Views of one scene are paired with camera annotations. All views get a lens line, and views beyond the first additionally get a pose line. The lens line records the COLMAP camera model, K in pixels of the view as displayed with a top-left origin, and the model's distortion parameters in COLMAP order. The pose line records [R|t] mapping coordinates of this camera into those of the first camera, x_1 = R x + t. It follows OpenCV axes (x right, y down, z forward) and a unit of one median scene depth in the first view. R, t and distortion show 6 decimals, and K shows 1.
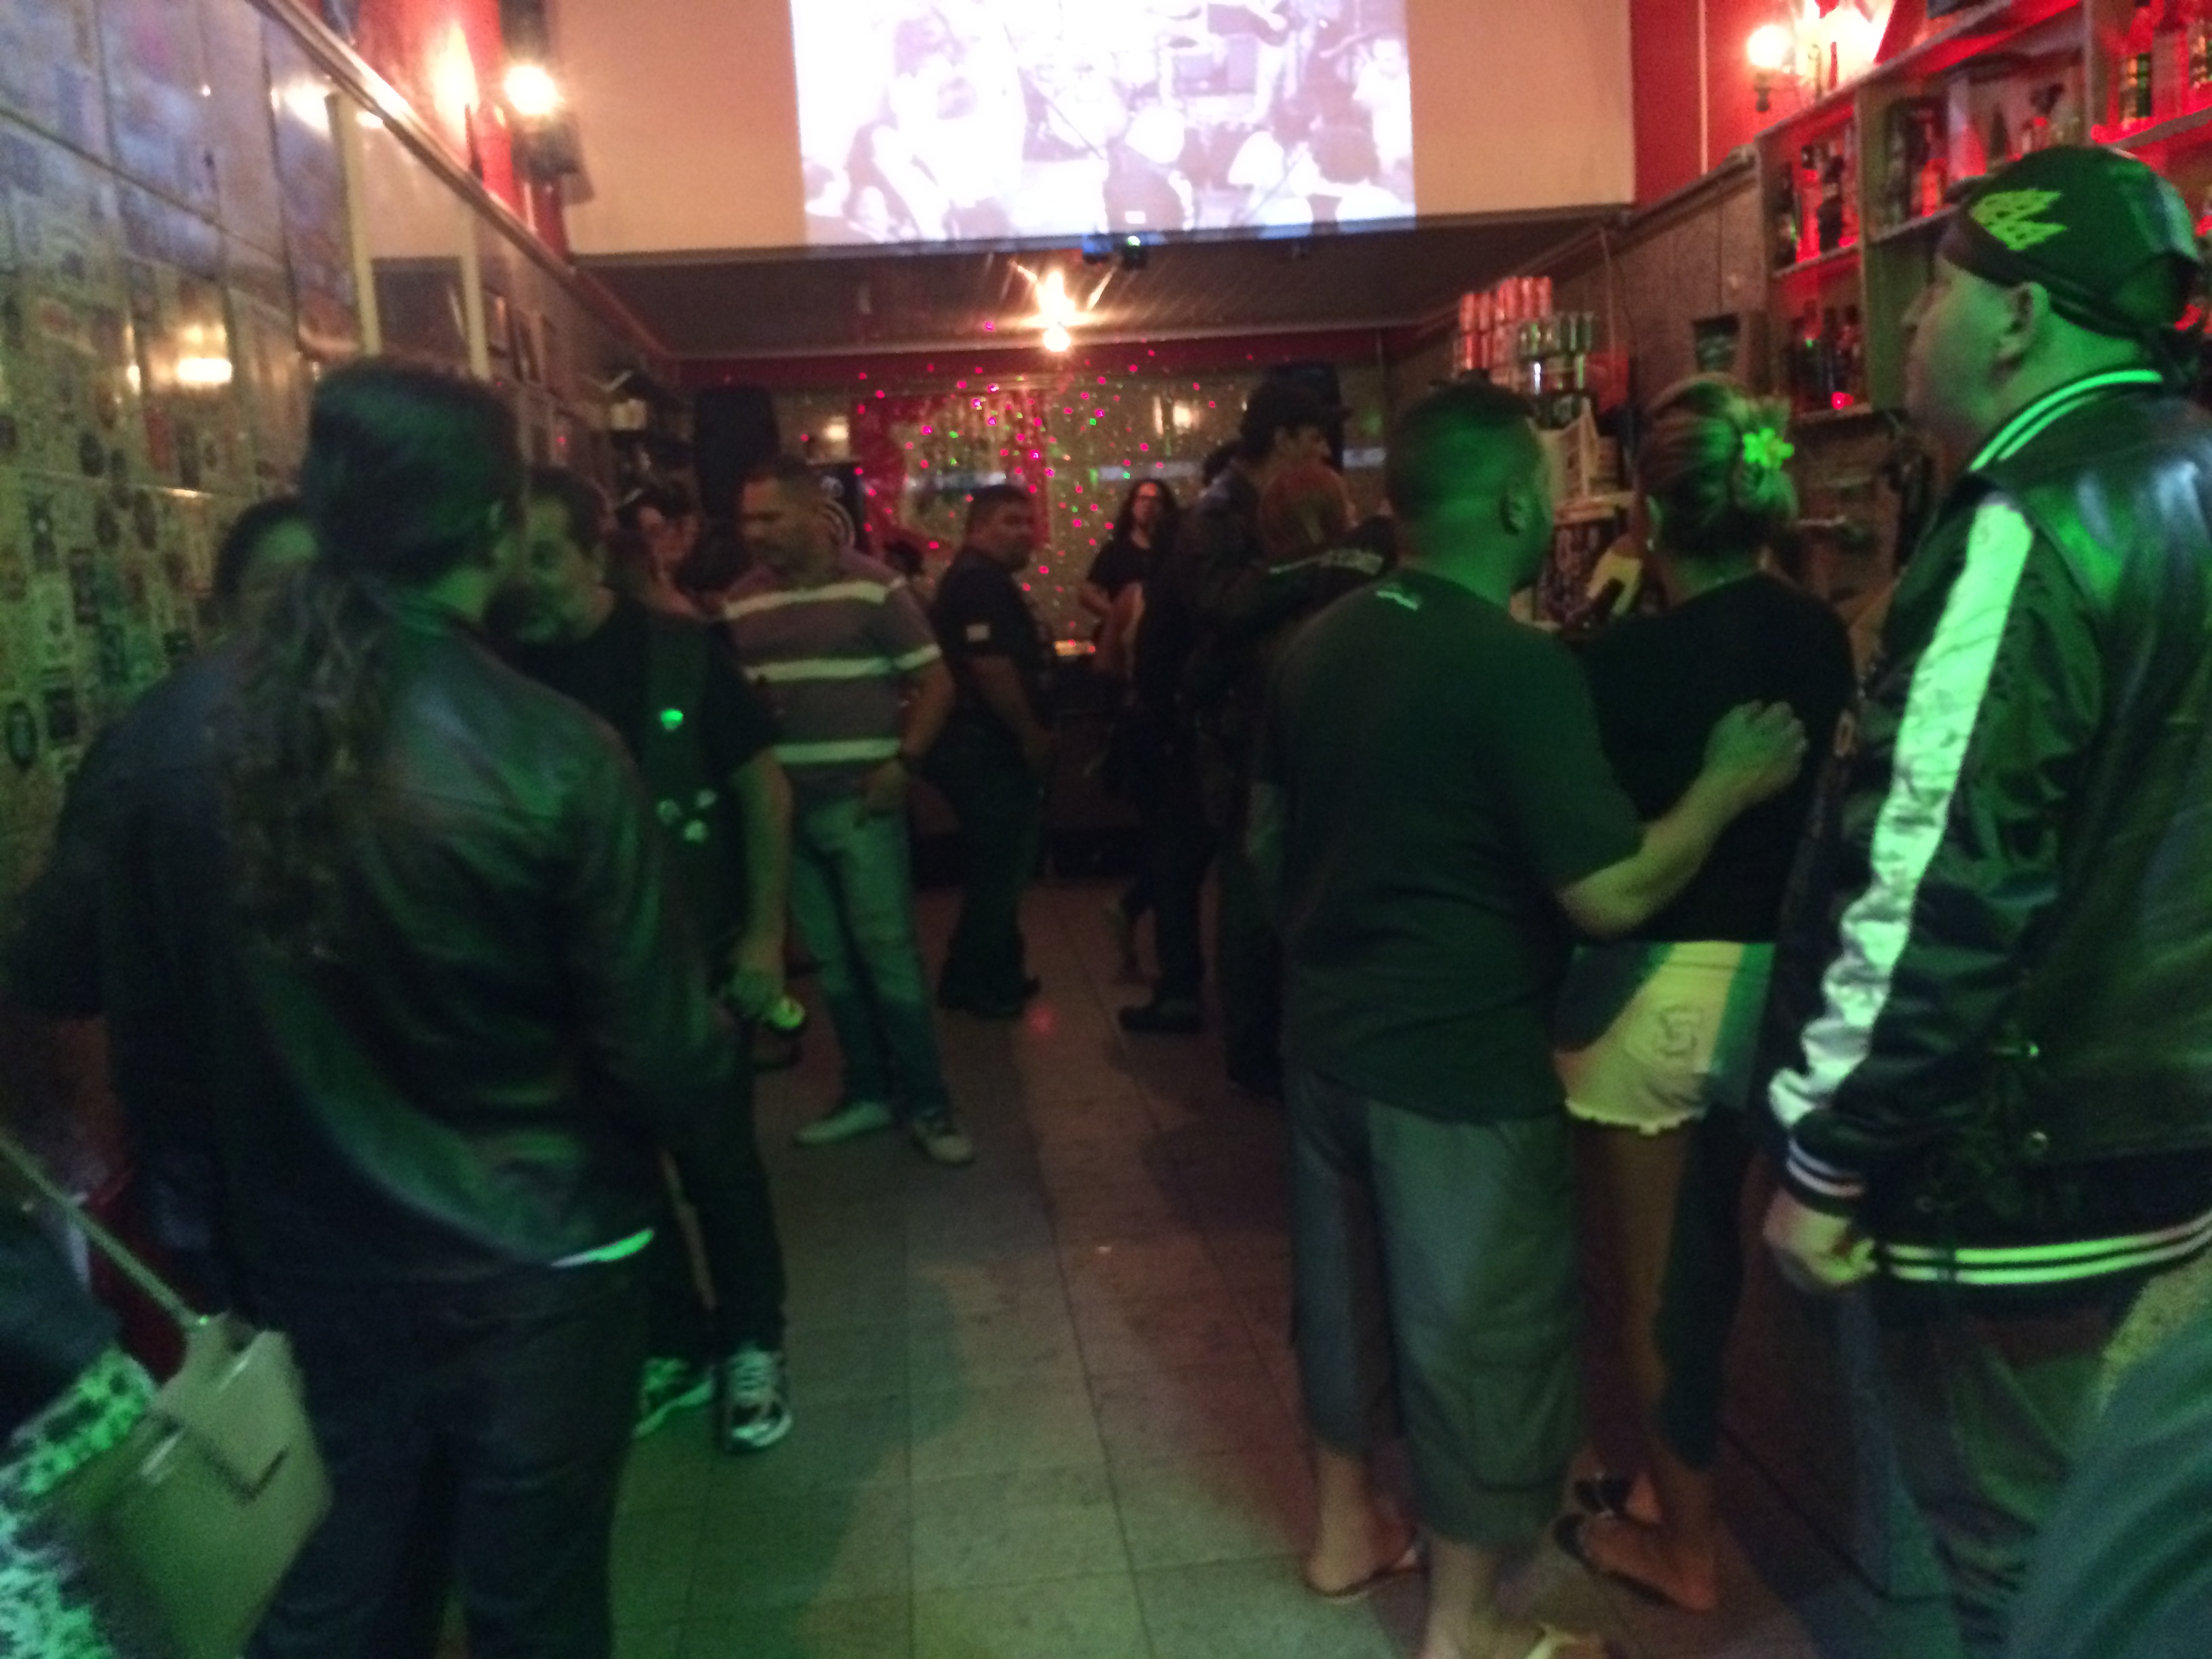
lens RADIAL K [[1863.2, 0, 1109.4], [0, 1863.2, 871.6], [0, 0, 1]] dist [0.006972, -0.002352]
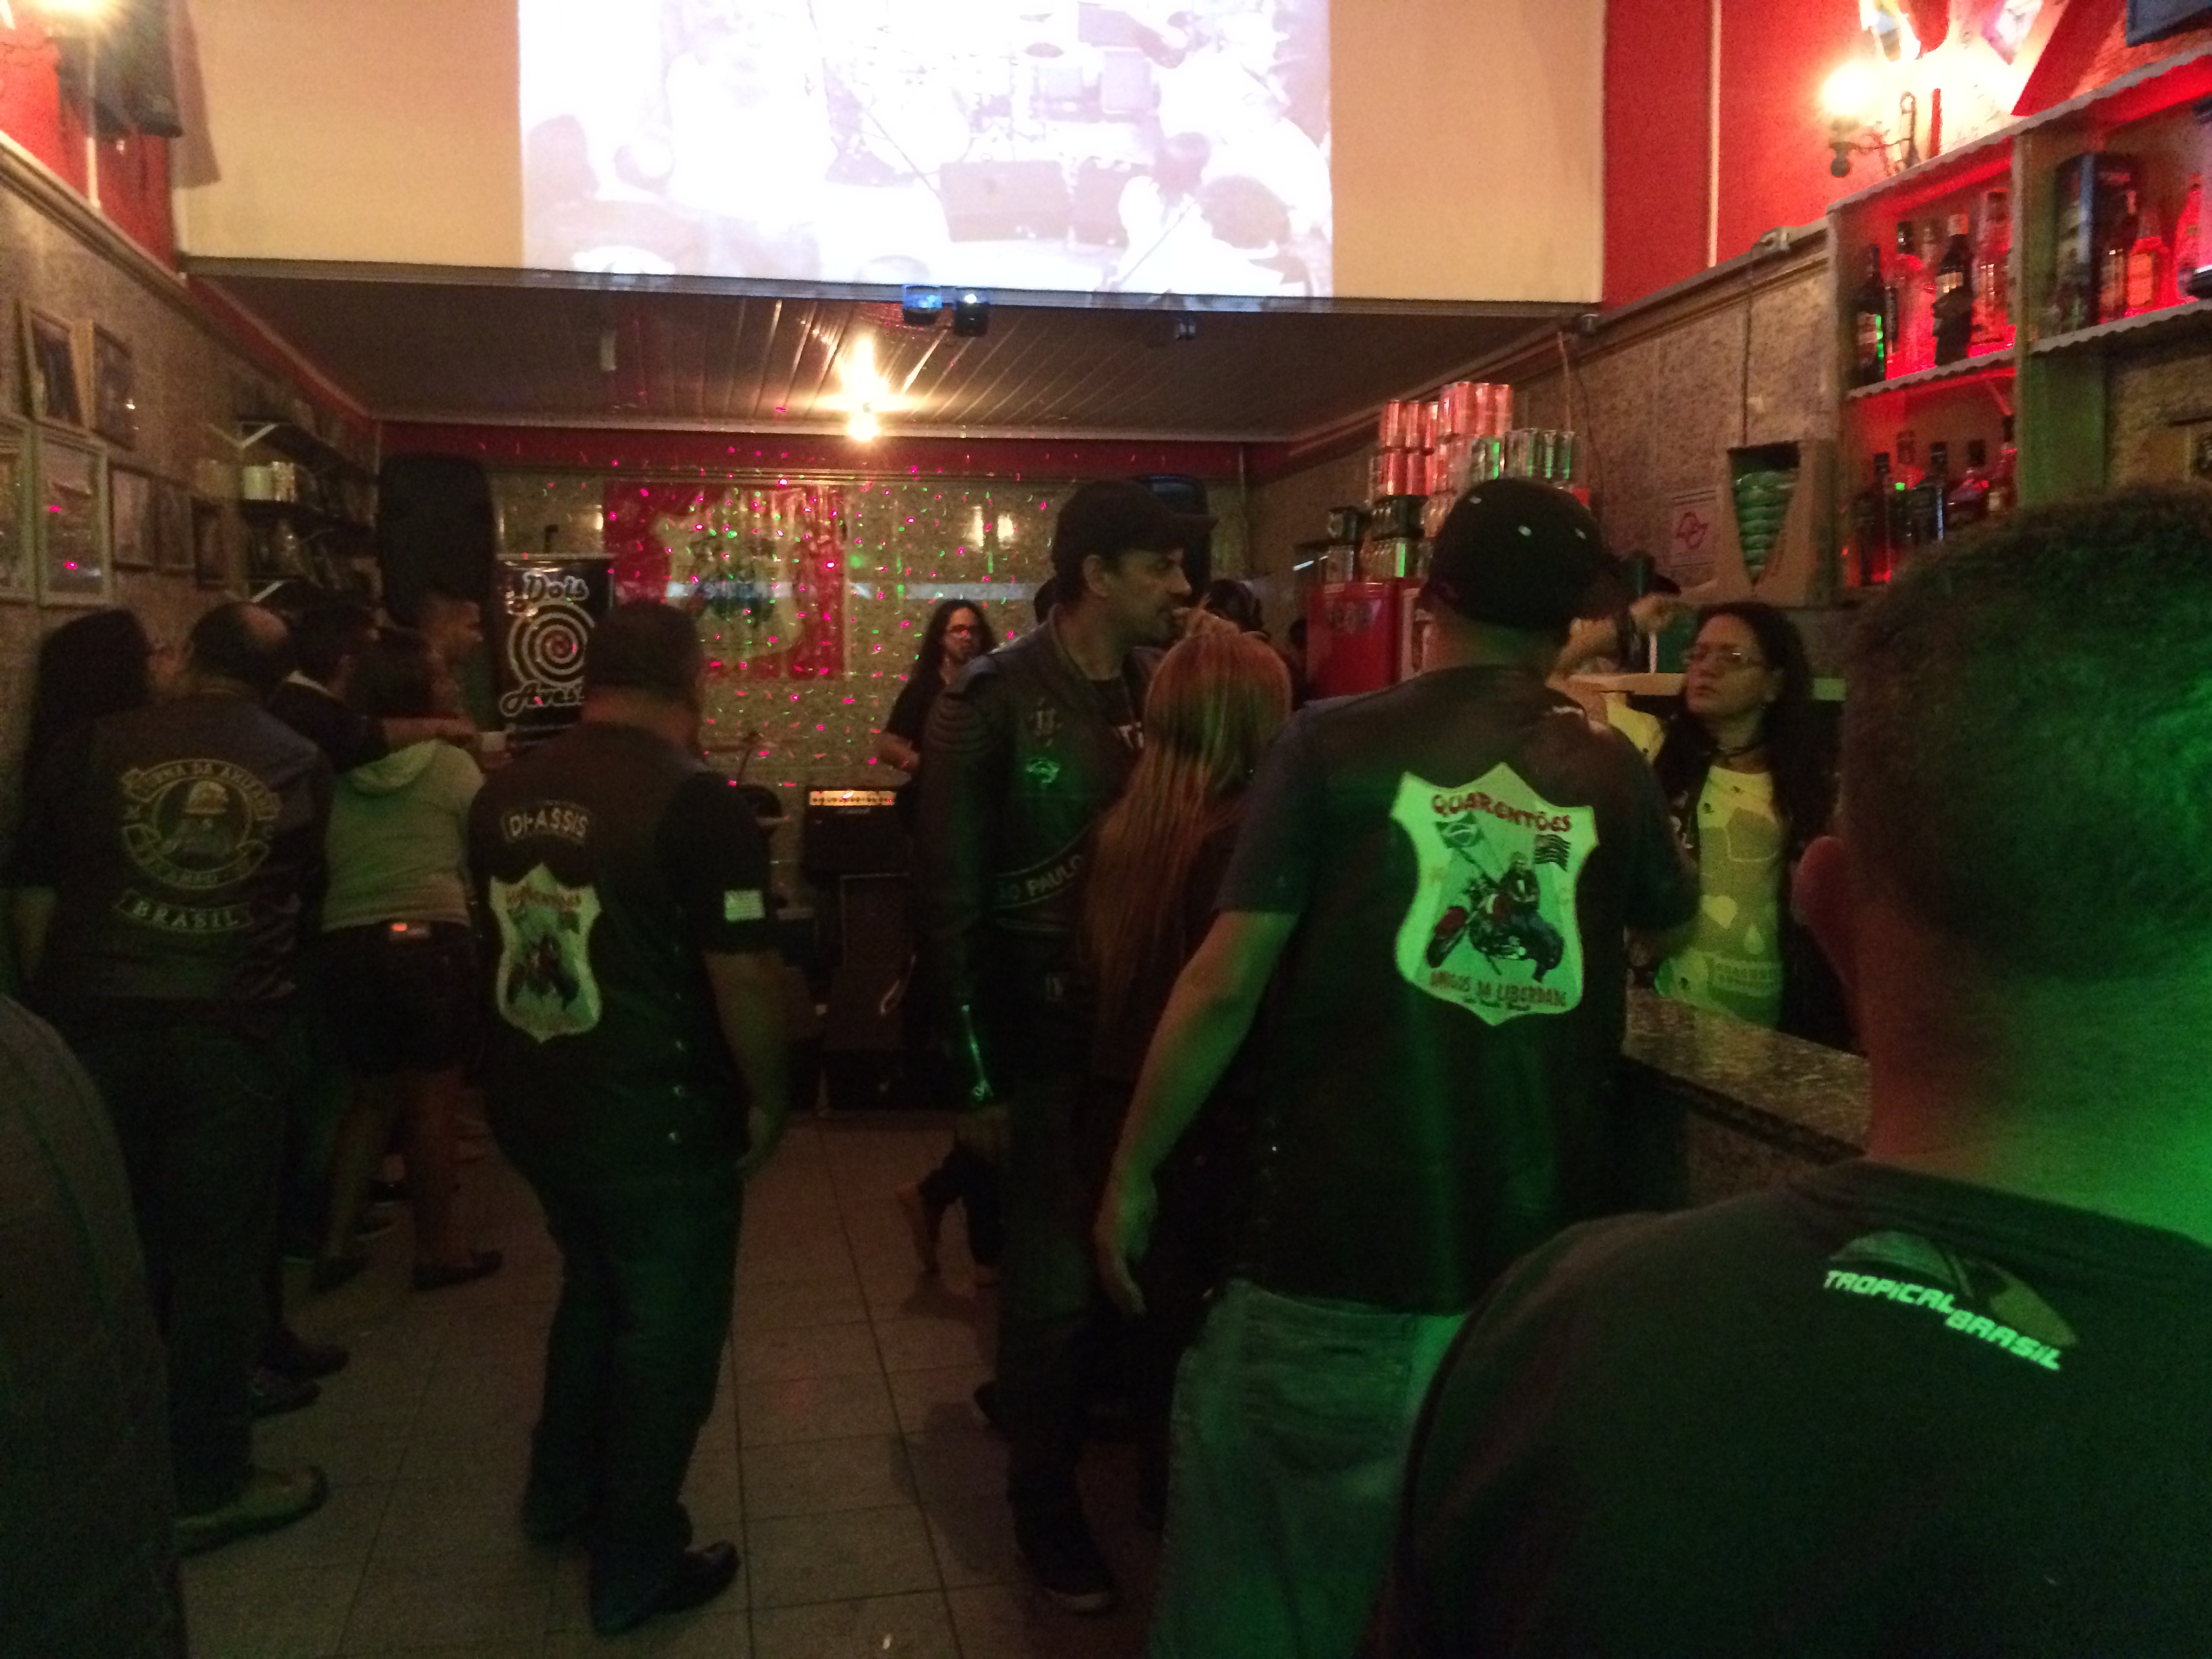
lens RADIAL K [[1863.2, 0, 1109.4], [0, 1863.2, 871.6], [0, 0, 1]] dist [0.006972, -0.002352]
pose [[0.992681, 0.042441, 0.113065, -0.006332], [-0.035853, 0.997573, -0.059683, -0.061623], [-0.115324, 0.055192, 0.991793, 0.249263]]
